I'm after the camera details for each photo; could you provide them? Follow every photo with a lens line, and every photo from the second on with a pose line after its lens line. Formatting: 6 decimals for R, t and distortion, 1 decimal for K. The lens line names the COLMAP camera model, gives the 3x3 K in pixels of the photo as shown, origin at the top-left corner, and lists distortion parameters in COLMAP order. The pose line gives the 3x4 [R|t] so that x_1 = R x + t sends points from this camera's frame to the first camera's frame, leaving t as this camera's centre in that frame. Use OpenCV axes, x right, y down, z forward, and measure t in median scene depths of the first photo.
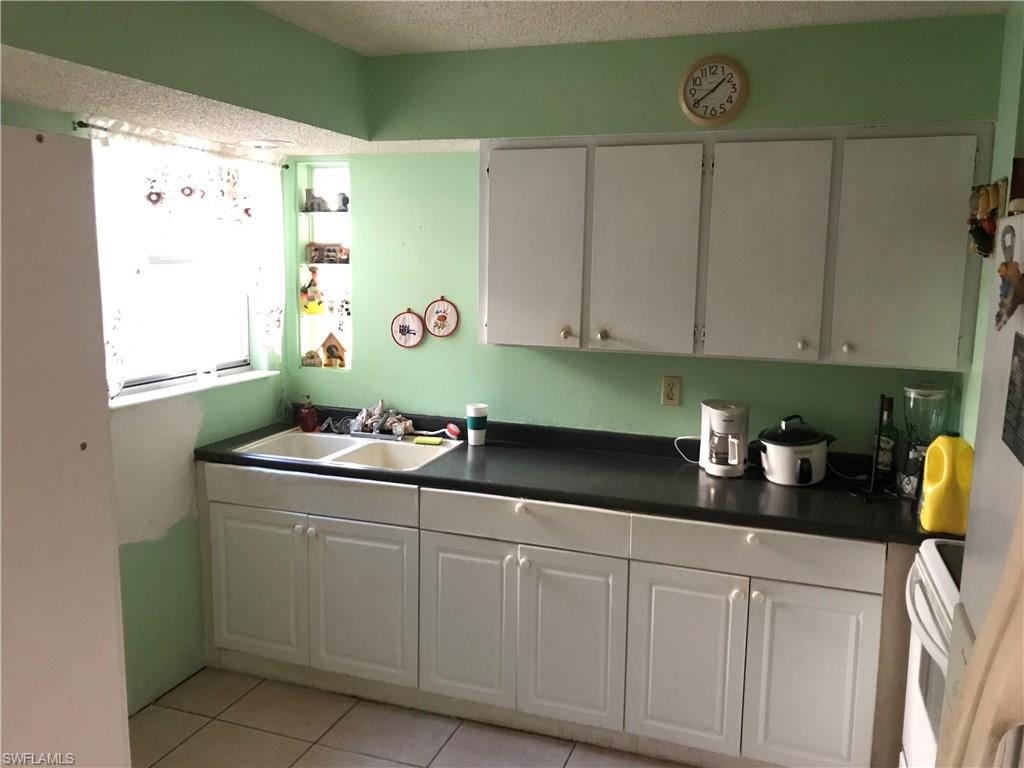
lens RADIAL K [[859.9, 0, 512.0], [0, 859.9, 384.0], [0, 0, 1]] dist [0.097999, -0.195328]
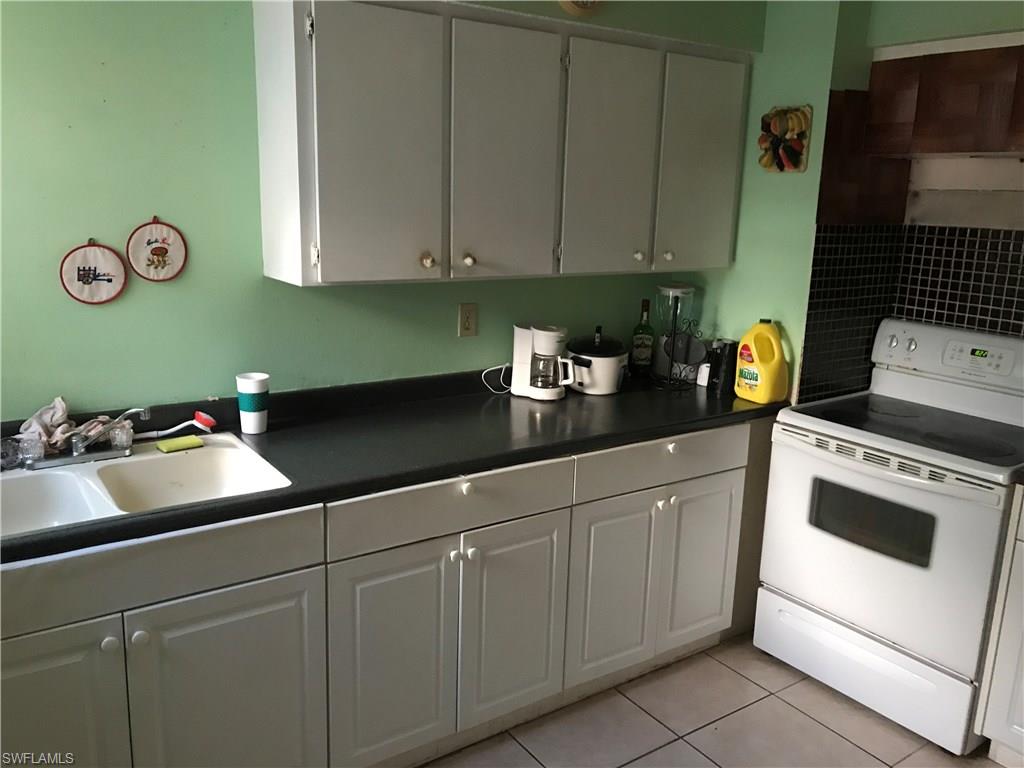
lens RADIAL K [[859.9, 0, 512.0], [0, 859.9, 384.0], [0, 0, 1]] dist [0.097999, -0.195328]
pose [[0.563256, -0.182660, 0.805840, -0.542312], [0.099915, 0.983160, 0.153017, -0.060679], [-0.820219, -0.005672, 0.572021, 0.482055]]
